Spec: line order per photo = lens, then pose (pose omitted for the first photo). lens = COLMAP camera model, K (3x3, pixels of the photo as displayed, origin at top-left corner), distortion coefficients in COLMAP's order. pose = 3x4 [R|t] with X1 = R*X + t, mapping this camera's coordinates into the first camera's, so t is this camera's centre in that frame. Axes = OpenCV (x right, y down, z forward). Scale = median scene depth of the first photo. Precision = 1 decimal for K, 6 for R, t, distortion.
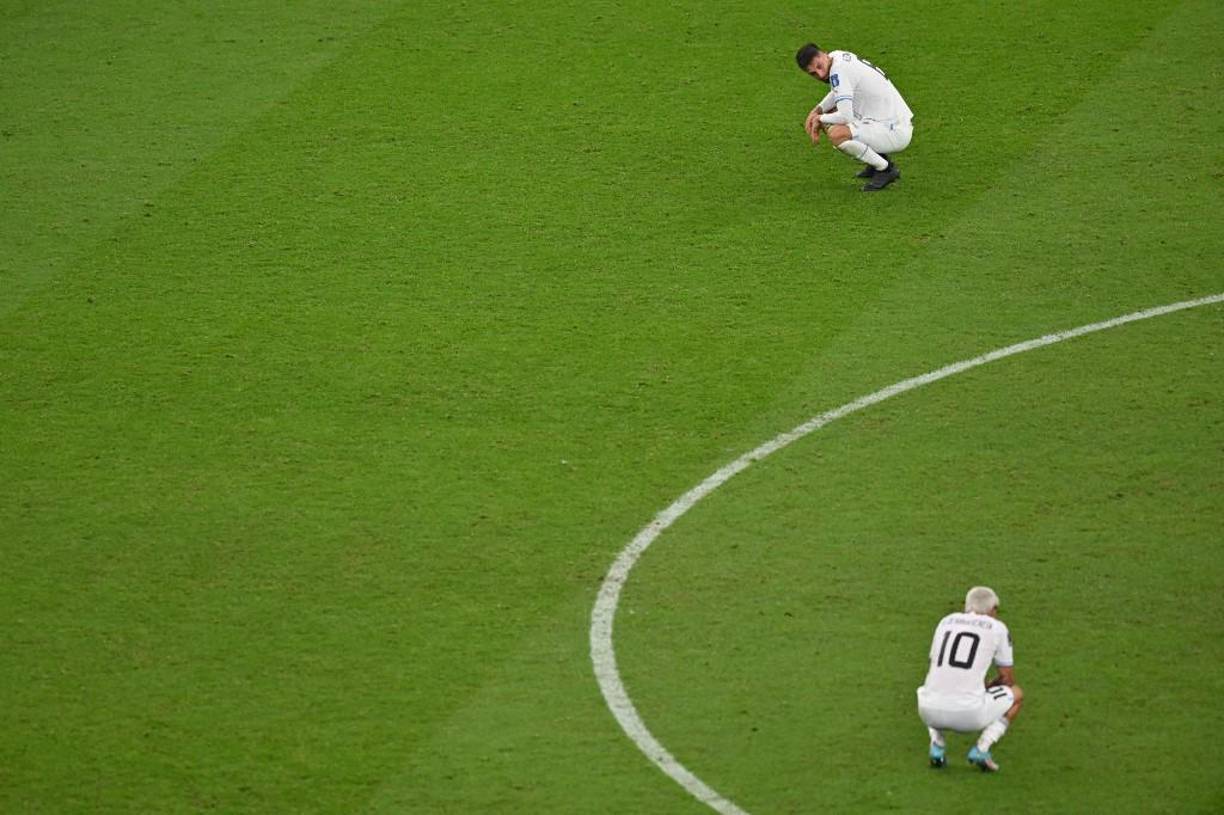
lens RADIAL K [[8640.8, 0, 611.3], [0, 8640.8, 407.3], [0, 0, 1]] dist [-0.018017, 0.000000]
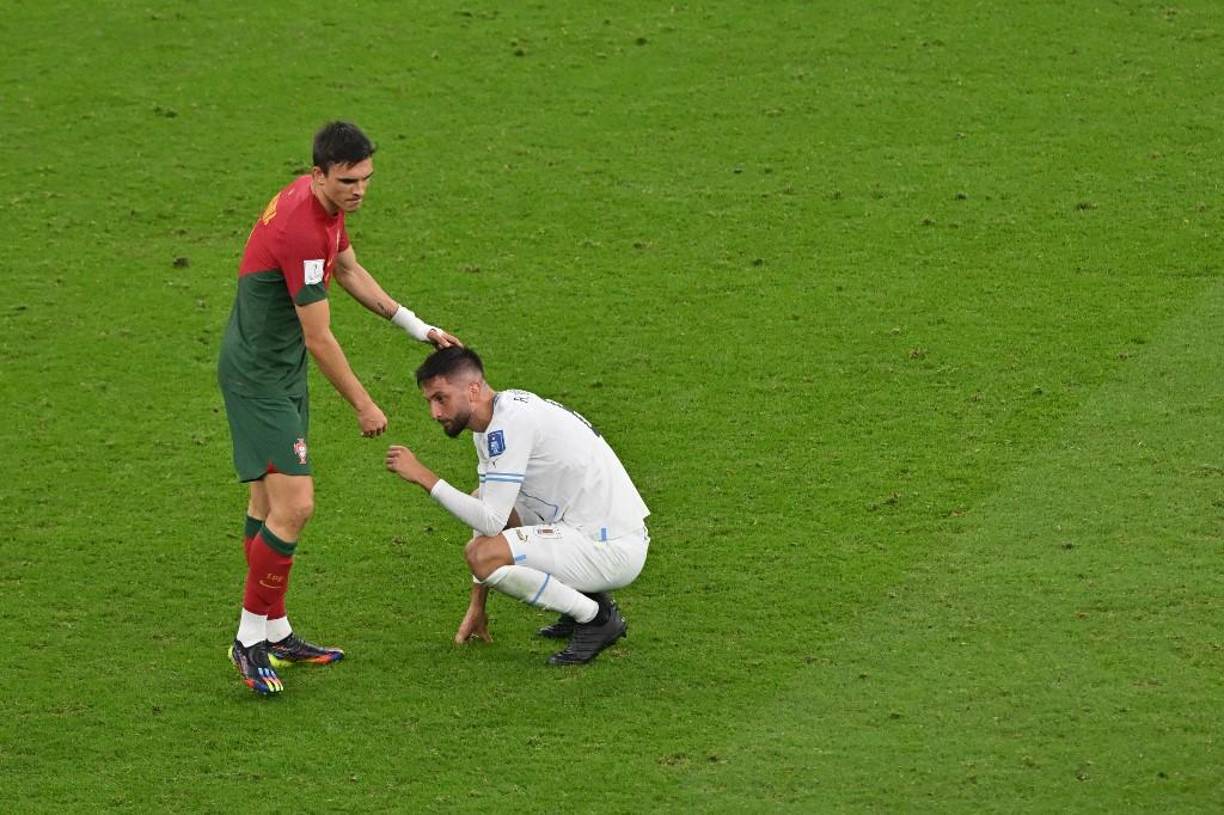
lens RADIAL K [[8640.8, 0, 612.8], [0, 8640.8, 407.5], [0, 0, 1]] dist [-0.018017, 0.000000]
pose [[0.999911, 0.009470, -0.009422, 0.037008], [-0.009848, 0.999116, -0.040874, -0.019617], [0.009027, 0.040963, 0.999120, 0.507487]]
